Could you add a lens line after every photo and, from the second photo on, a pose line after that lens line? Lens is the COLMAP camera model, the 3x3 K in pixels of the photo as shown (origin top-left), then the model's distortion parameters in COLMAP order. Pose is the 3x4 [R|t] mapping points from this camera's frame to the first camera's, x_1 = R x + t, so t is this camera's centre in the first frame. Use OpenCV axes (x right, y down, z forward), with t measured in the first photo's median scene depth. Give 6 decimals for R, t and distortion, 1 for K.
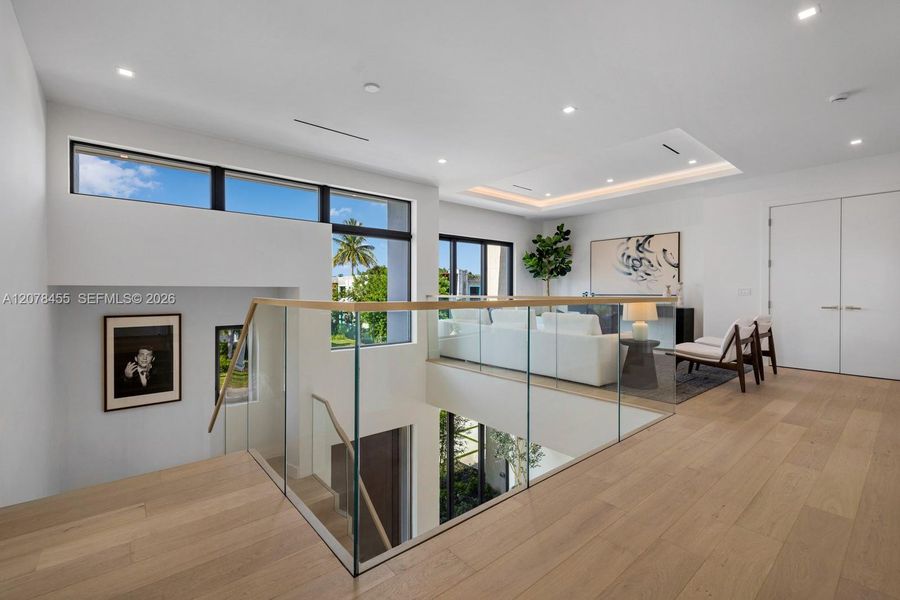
lens RADIAL K [[387.0, 0, 447.8], [0, 387.0, 293.5], [0, 0, 1]] dist [0.000833, 0.000312]
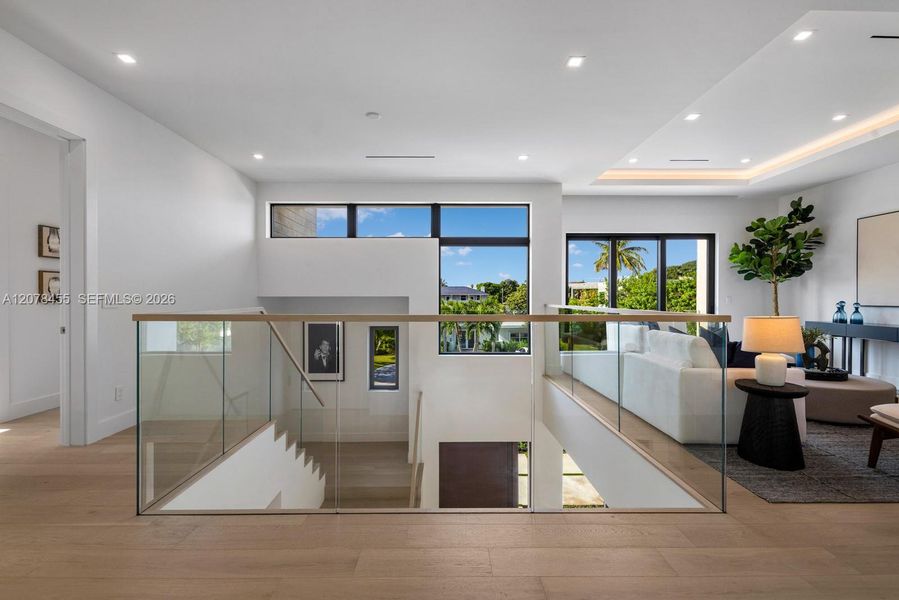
lens RADIAL K [[386.8, 0, 449.5], [0, 386.8, 300.0], [0, 0, 1]] dist [0.000476, 0.000226]
pose [[0.770180, 0.003739, -0.637816, 0.351917], [-0.002294, 0.999993, 0.003093, -0.008210], [0.637823, -0.000919, 0.770183, 0.154155]]
